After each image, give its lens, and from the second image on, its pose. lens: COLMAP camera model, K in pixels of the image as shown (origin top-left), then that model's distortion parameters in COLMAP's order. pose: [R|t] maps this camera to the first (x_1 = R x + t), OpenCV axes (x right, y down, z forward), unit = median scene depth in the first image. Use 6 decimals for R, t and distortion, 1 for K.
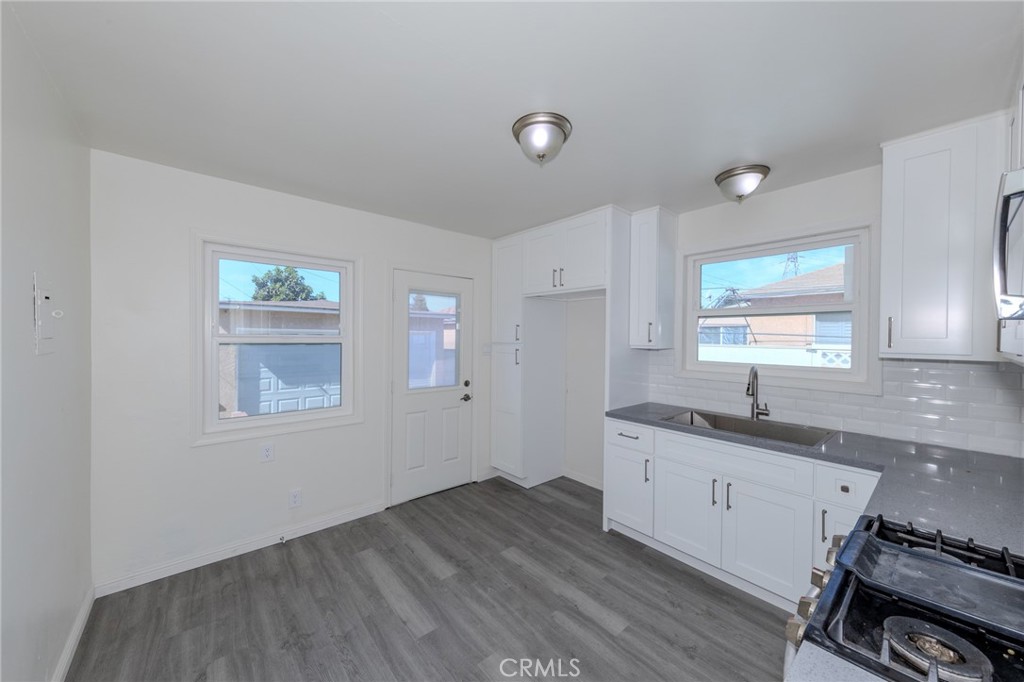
lens RADIAL K [[366.9, 0, 518.9], [0, 366.9, 339.1], [0, 0, 1]] dist [-0.001215, -0.000197]
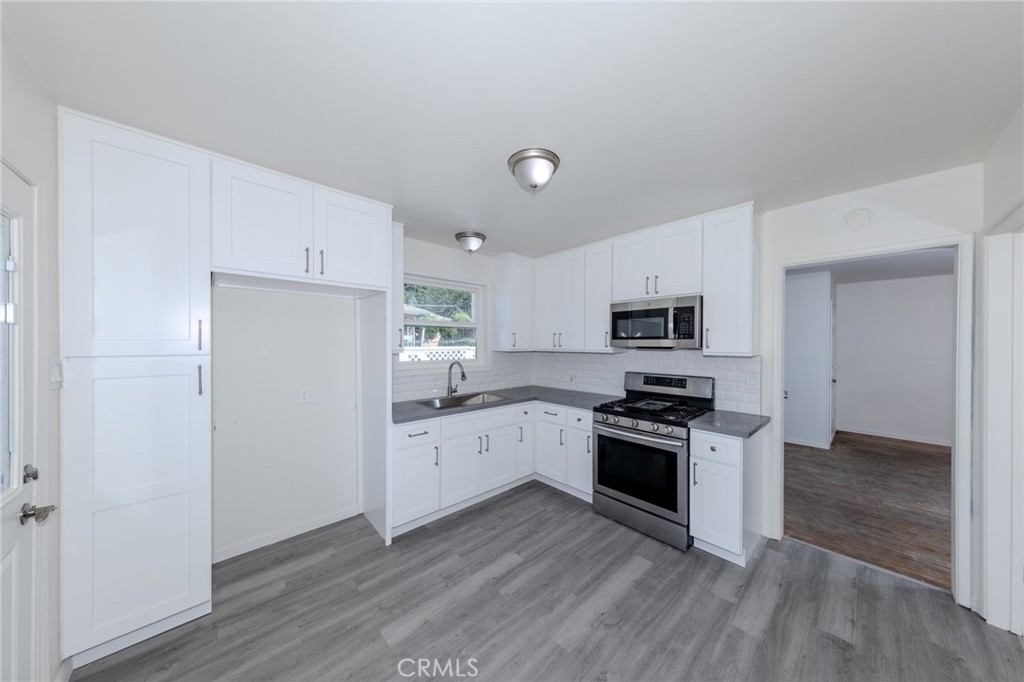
lens RADIAL K [[323.3, 0, 508.3], [0, 323.3, 342.9], [0, 0, 1]] dist [-0.002480, -0.000092]
pose [[-0.016309, -0.008213, 0.999833, -0.703073], [0.010779, 0.999907, 0.008390, -0.009674], [-0.999809, 0.010914, -0.016219, 0.803920]]
